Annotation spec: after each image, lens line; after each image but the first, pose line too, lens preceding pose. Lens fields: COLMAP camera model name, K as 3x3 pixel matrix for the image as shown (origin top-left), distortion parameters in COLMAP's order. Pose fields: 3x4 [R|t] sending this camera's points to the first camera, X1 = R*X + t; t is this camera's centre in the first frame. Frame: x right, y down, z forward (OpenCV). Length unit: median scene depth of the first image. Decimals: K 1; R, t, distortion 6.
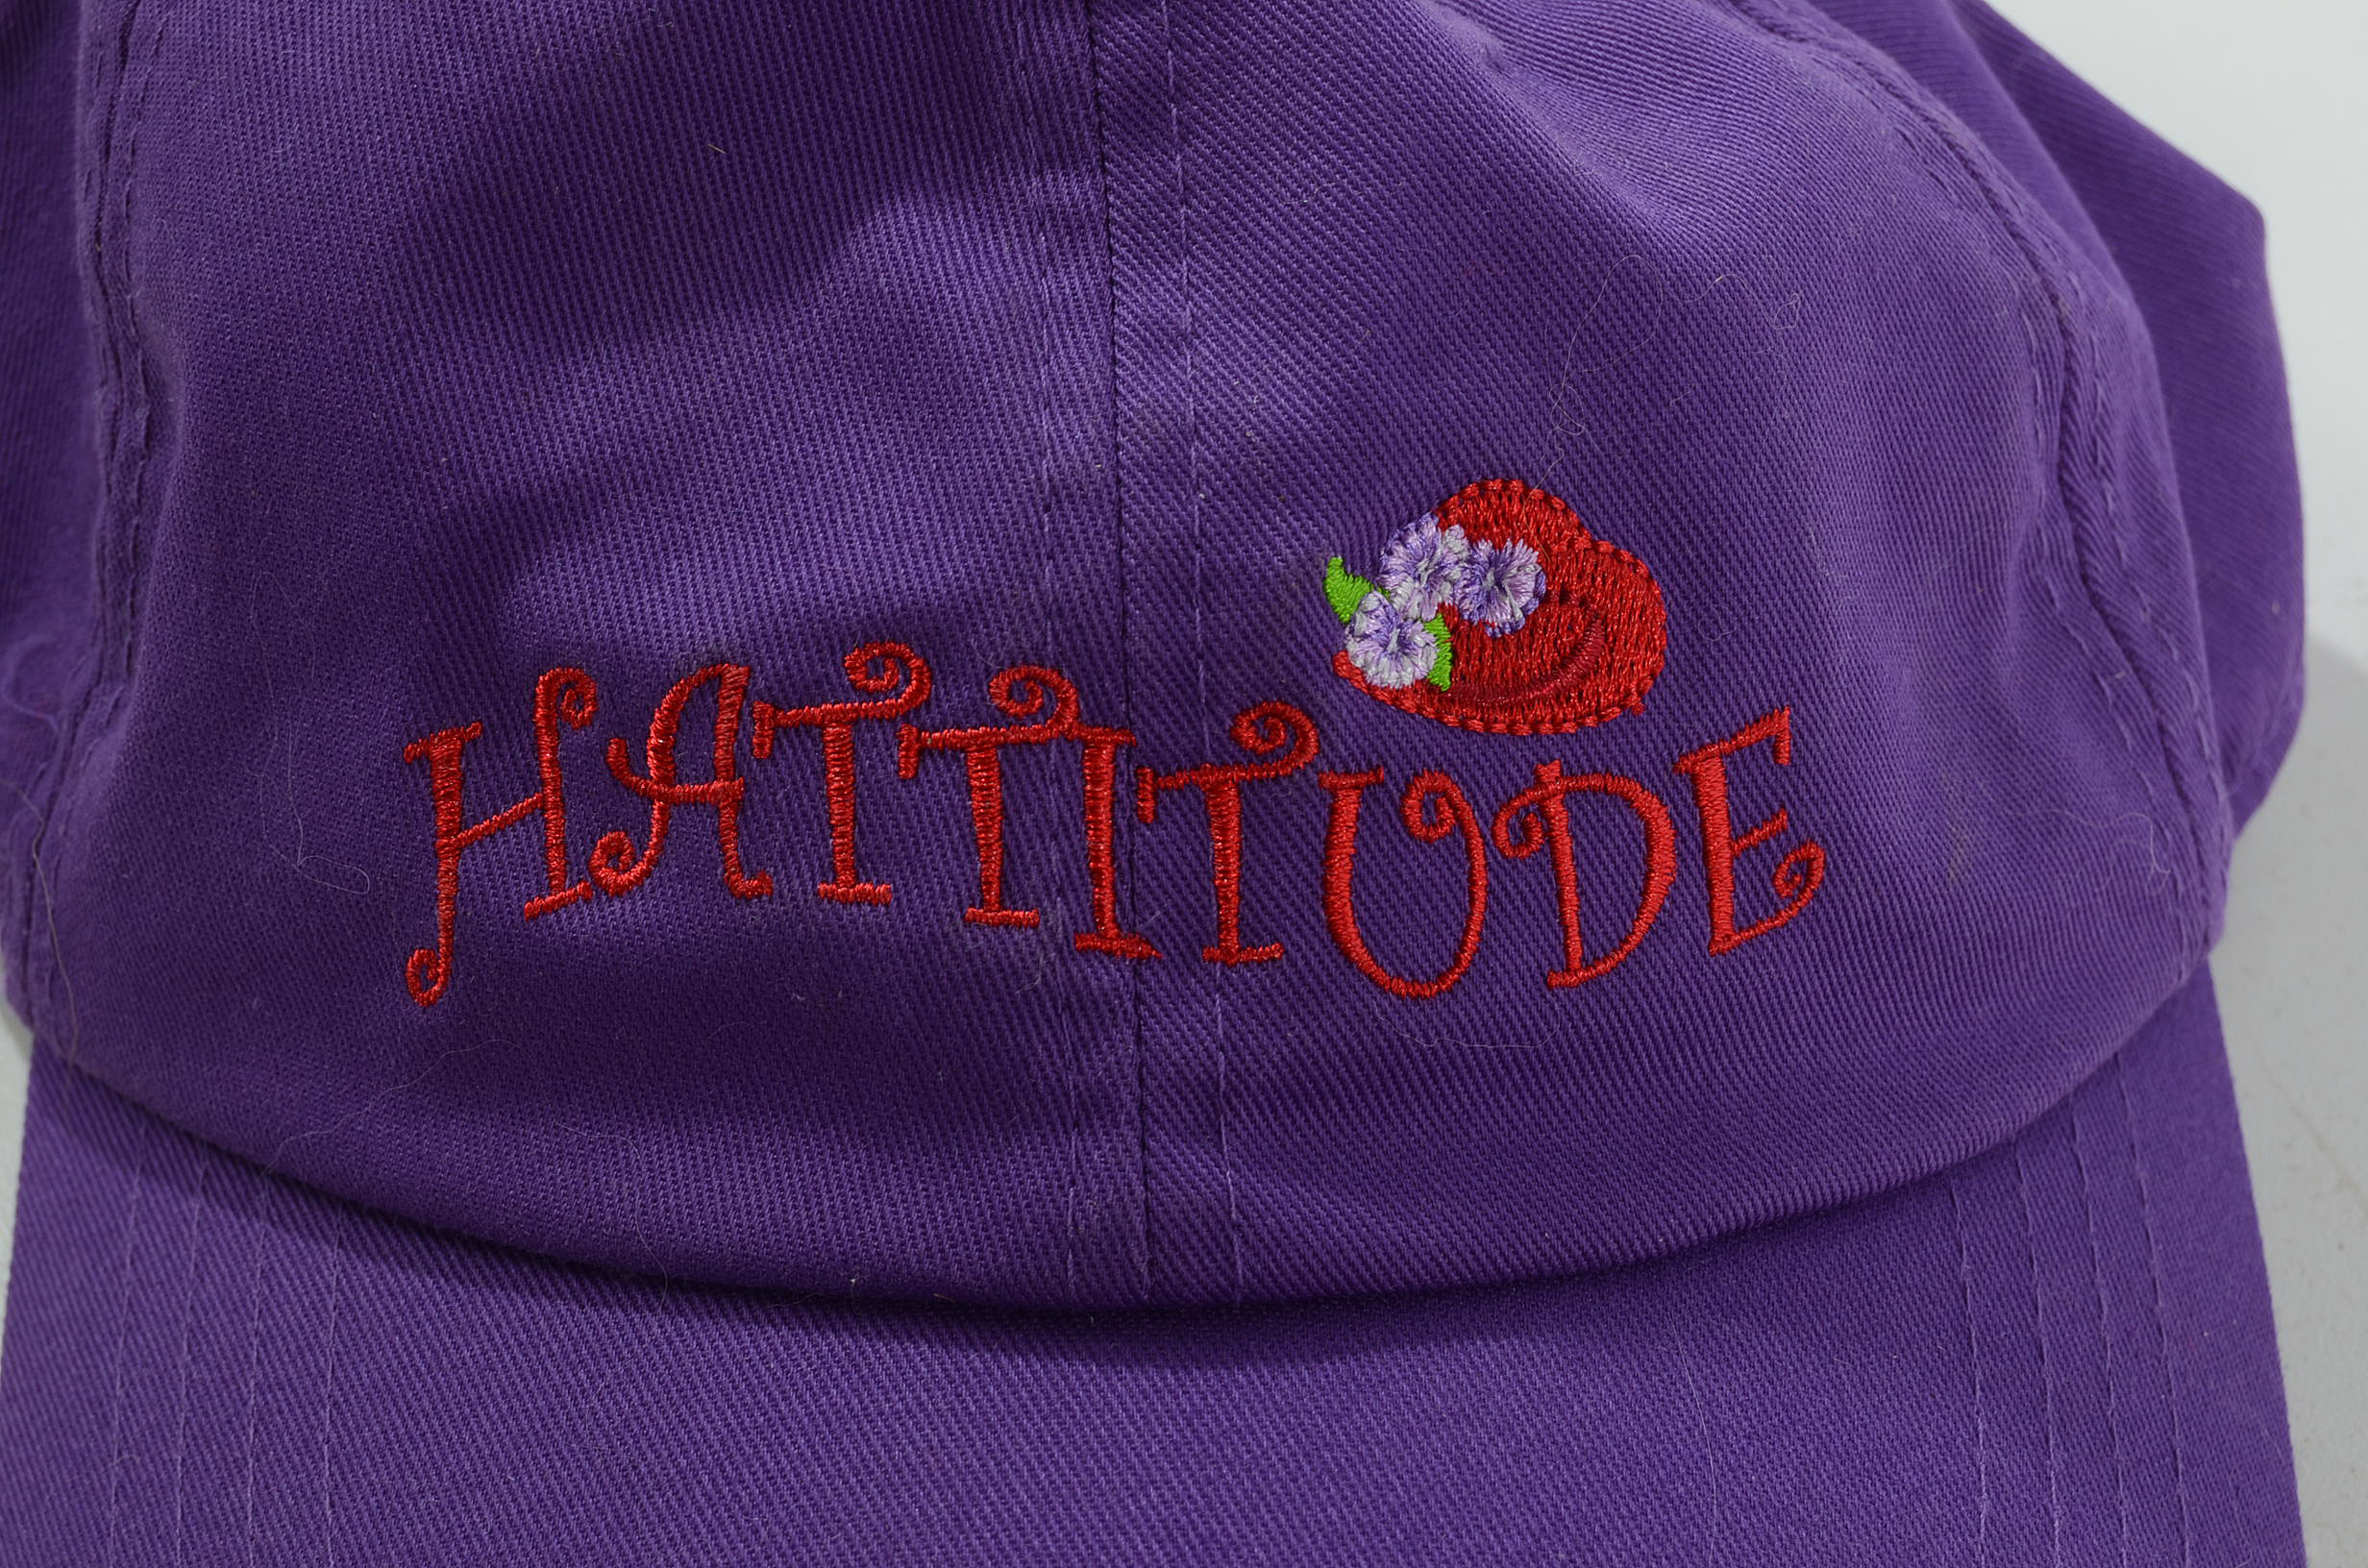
lens RADIAL K [[5596.3, 0, 1191.0], [0, 5596.3, 785.2], [0, 0, 1]] dist [-0.020995, 0.000000]
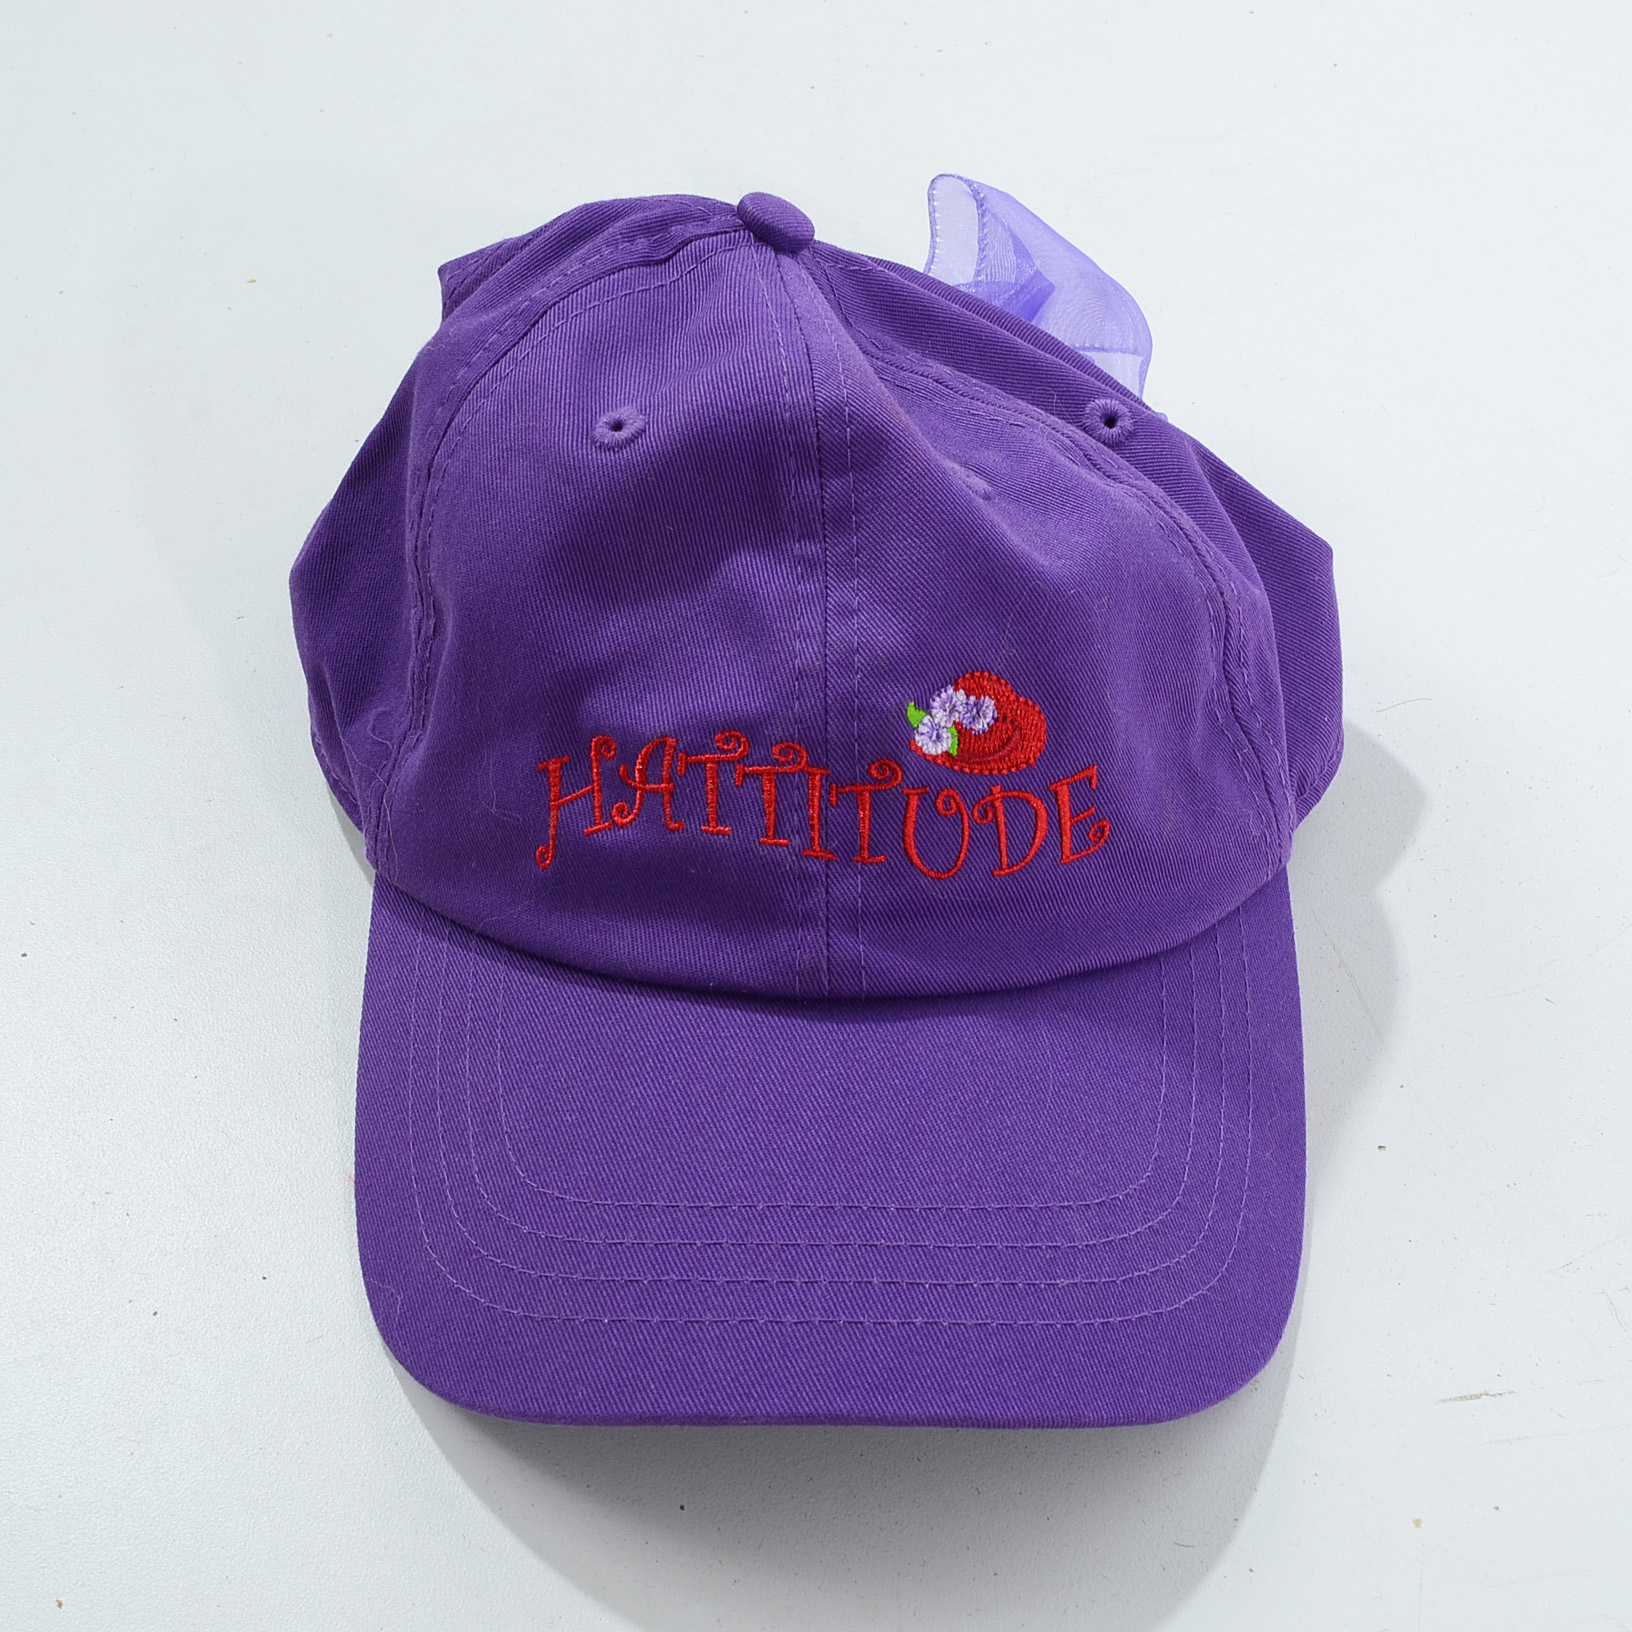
lens RADIAL K [[2982.0, 0, 812.1], [0, 2982.0, 815.4], [0, 0, 1]] dist [0.057011, 0.000000]
pose [[0.999012, 0.030401, -0.032423, 0.025160], [-0.029441, 0.999125, 0.029709, -0.027341], [0.033298, -0.028725, 0.999033, -0.323640]]
